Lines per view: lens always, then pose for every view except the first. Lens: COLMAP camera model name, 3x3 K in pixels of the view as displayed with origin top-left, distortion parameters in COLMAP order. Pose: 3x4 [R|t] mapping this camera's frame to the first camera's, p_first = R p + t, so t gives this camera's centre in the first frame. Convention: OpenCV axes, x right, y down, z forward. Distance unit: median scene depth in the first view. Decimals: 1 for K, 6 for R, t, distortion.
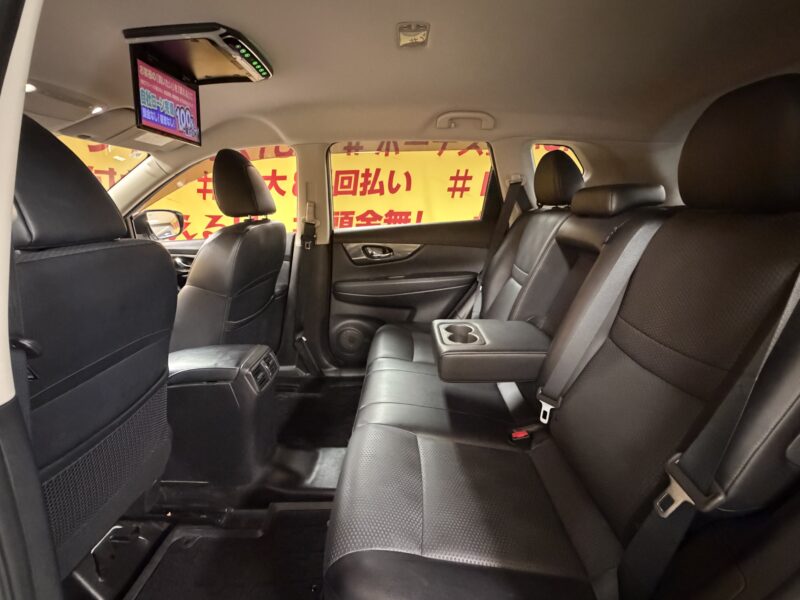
lens RADIAL K [[350.0, 0, 395.9], [0, 350.0, 299.0], [0, 0, 1]] dist [0.002993, -0.002738]
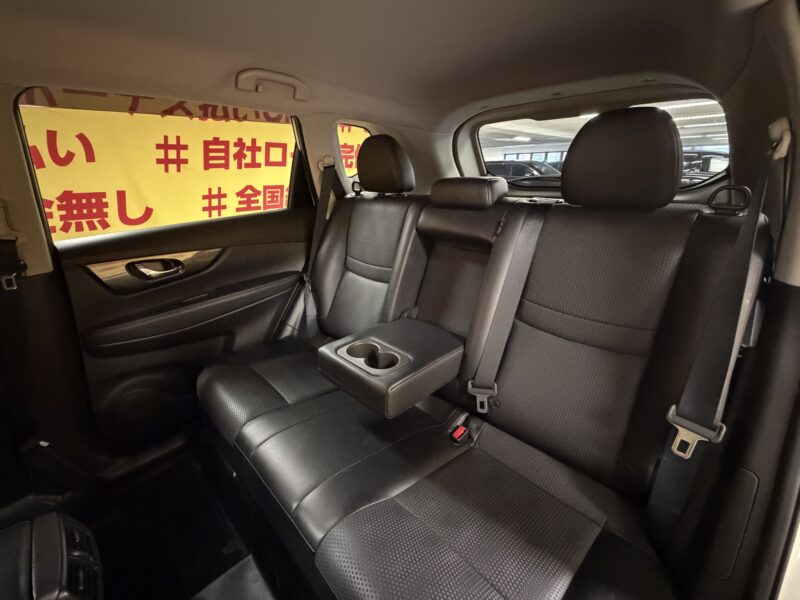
lens RADIAL K [[350.0, 0, 404.3], [0, 350.0, 299.4], [0, 0, 1]] dist [0.002993, -0.002738]
pose [[0.704280, -0.243726, 0.666774, -0.177197], [0.191149, 0.969637, 0.152531, -0.088492], [-0.683704, 0.020029, 0.729484, 0.194905]]
